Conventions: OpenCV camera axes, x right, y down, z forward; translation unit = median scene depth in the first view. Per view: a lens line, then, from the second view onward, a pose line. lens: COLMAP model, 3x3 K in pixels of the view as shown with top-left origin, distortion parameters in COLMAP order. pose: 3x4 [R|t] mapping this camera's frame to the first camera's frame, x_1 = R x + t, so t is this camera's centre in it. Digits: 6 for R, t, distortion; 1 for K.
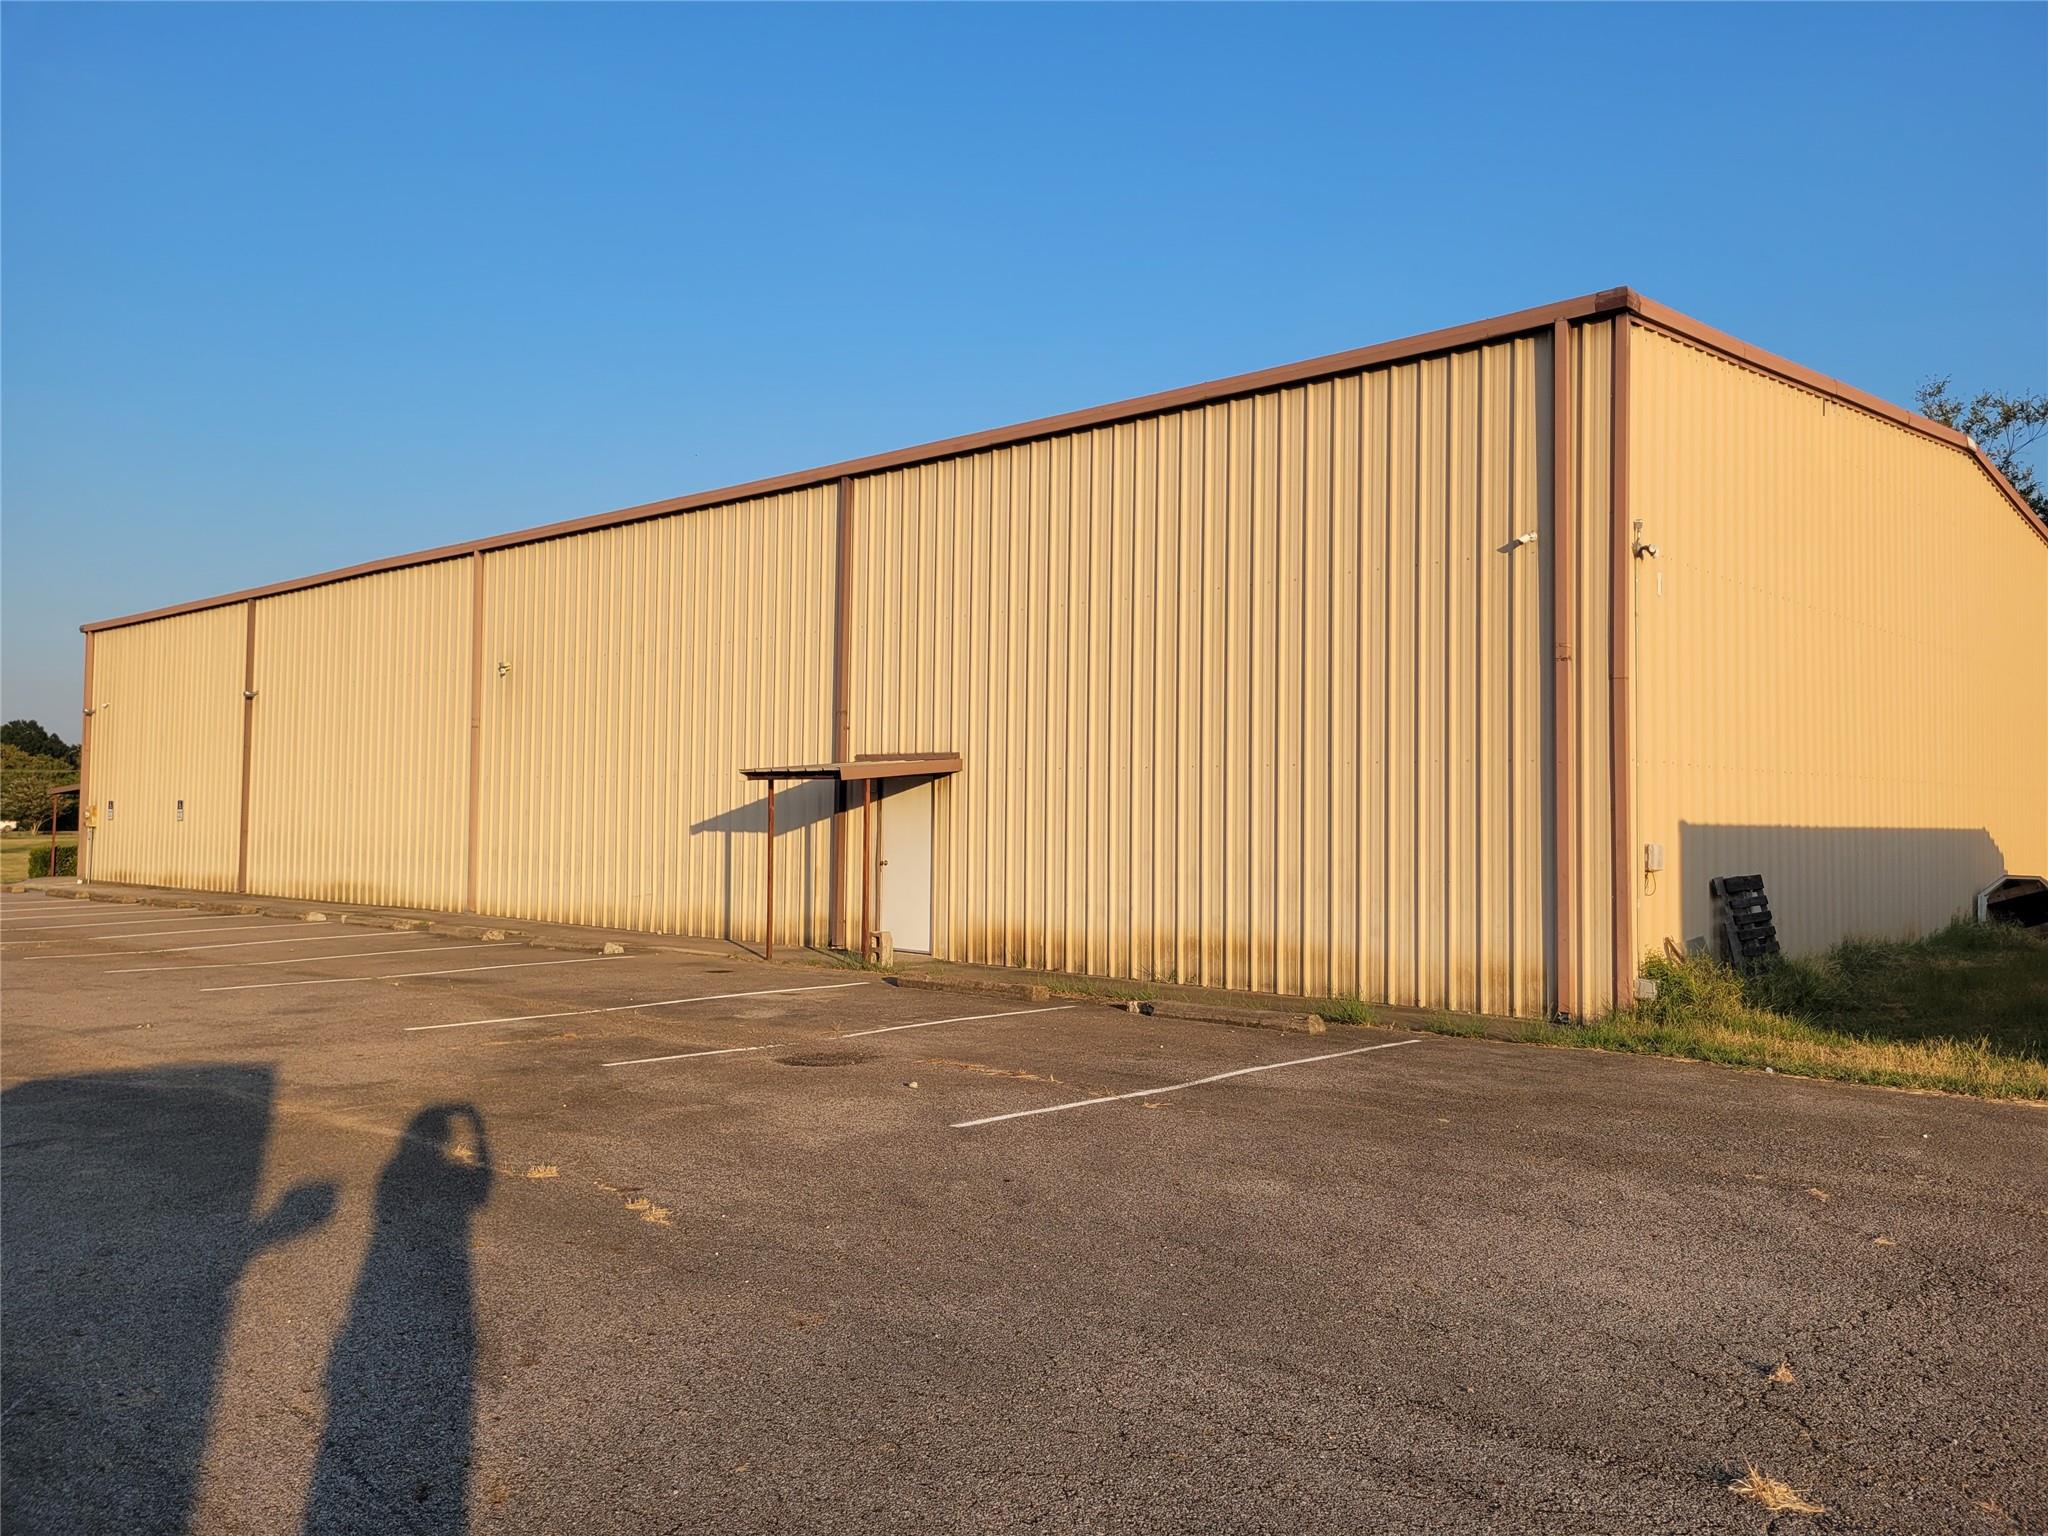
lens RADIAL K [[1546.7, 0, 1022.3], [0, 1546.7, 767.3], [0, 0, 1]] dist [0.057297, -0.019235]
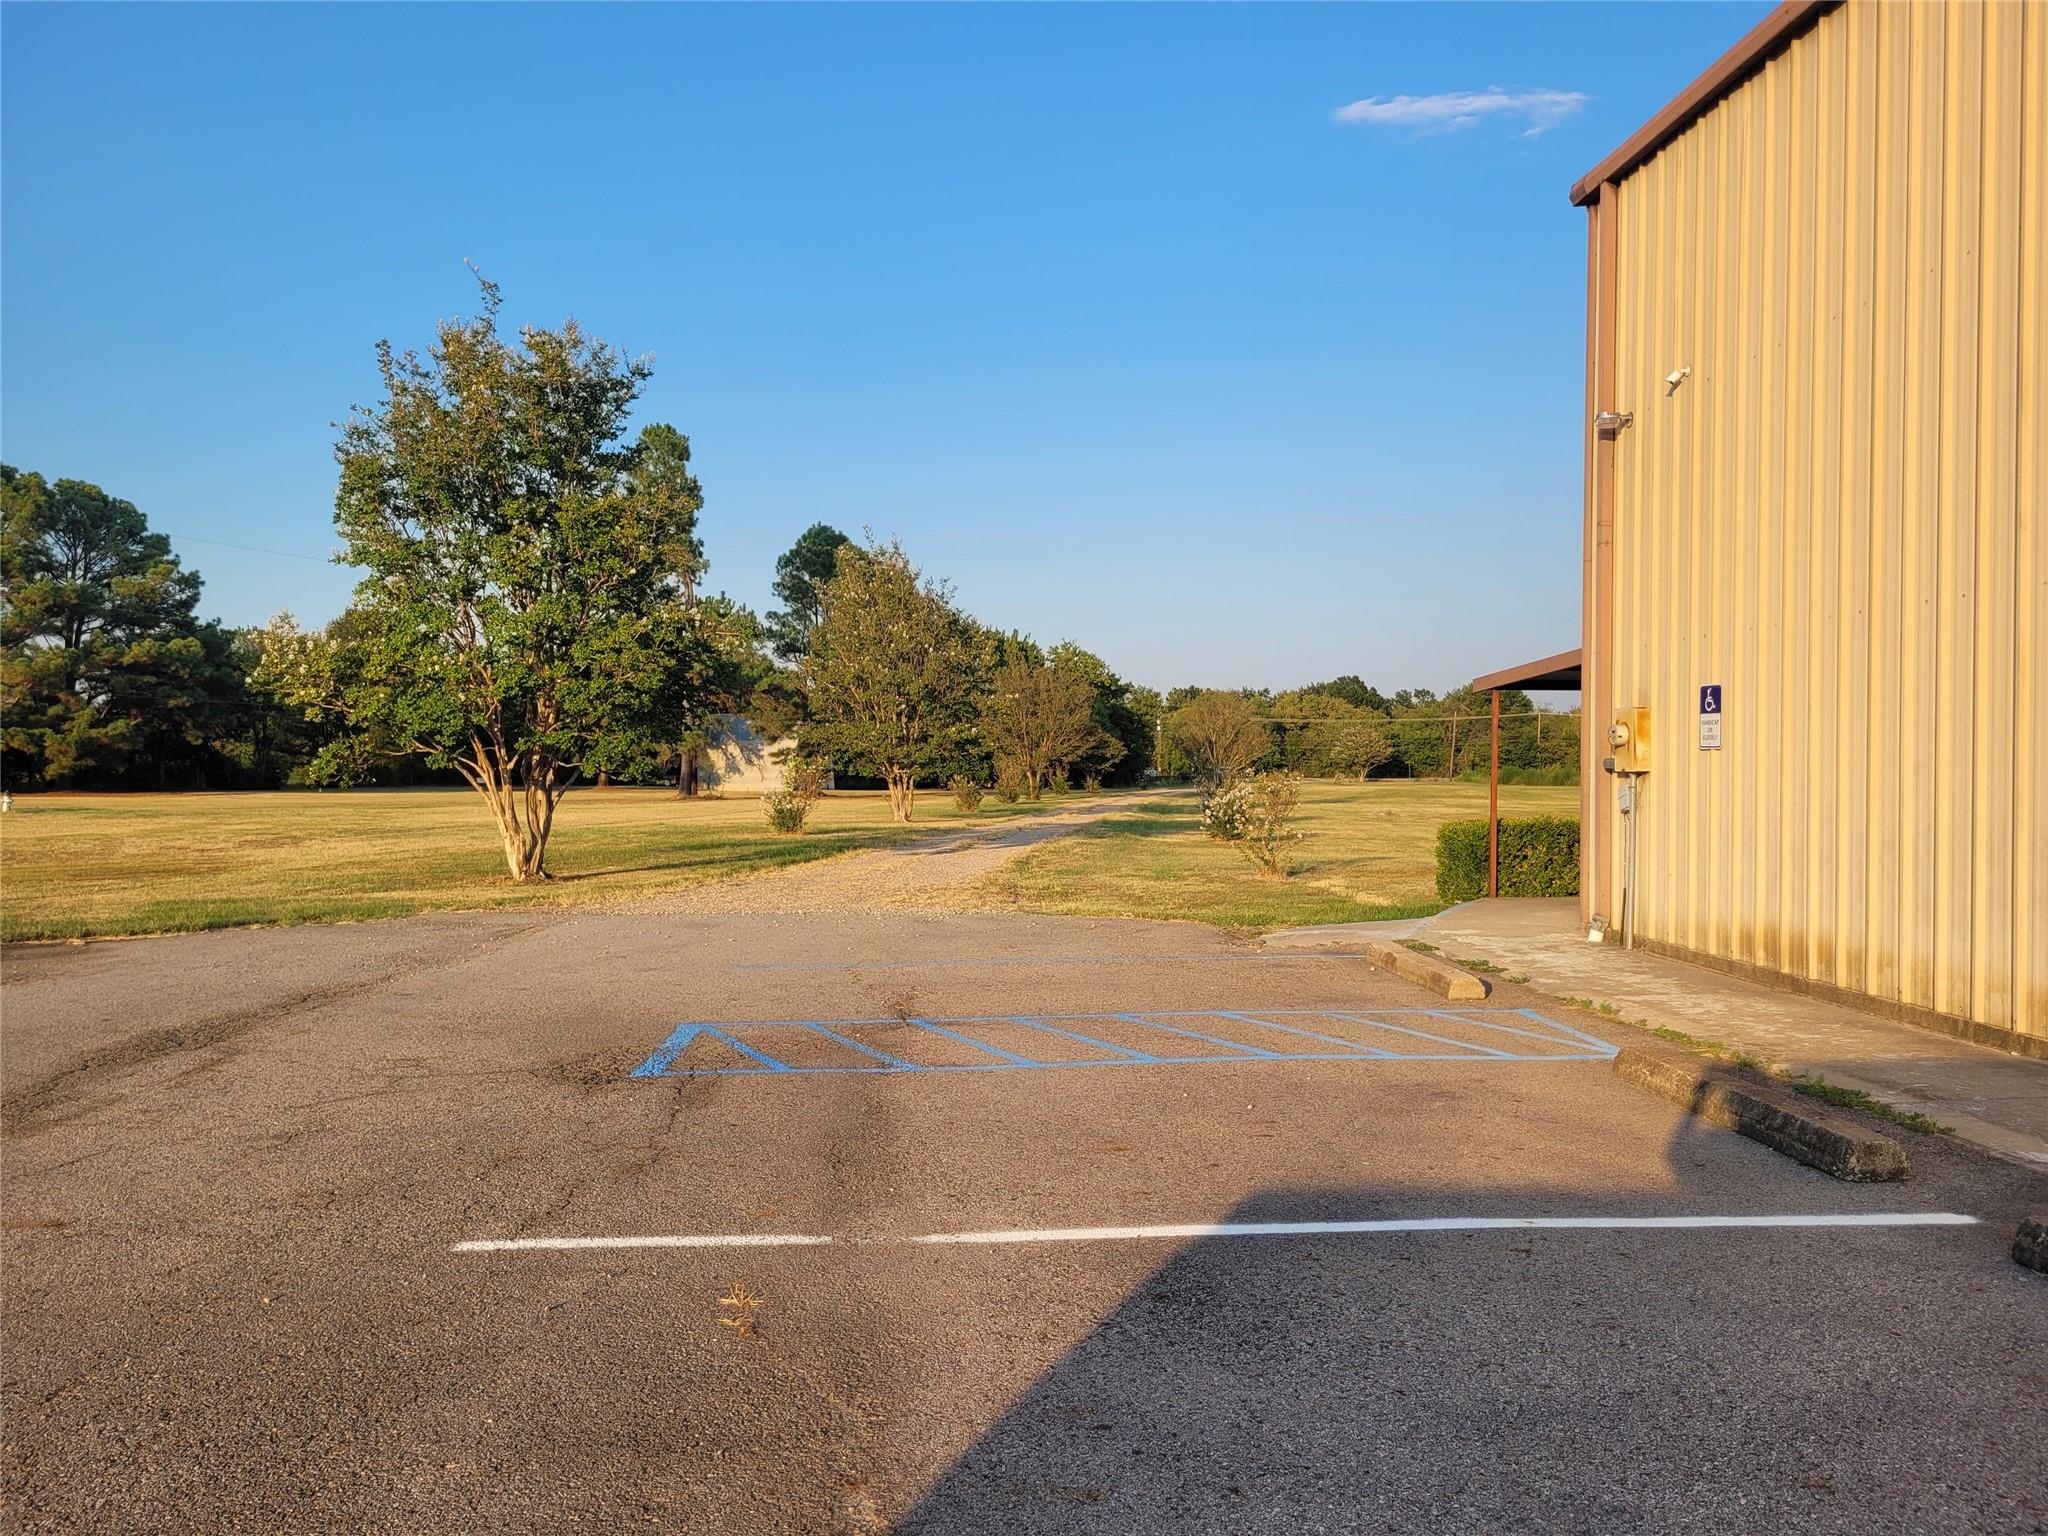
lens RADIAL K [[1546.7, 0, 1022.6], [0, 1546.7, 766.8], [0, 0, 1]] dist [0.057297, -0.019235]
pose [[0.717904, 0.001049, -0.696141, -0.437484], [0.021142, 0.999505, 0.023309, 0.025584], [0.695821, -0.031451, 0.717526, 0.652616]]
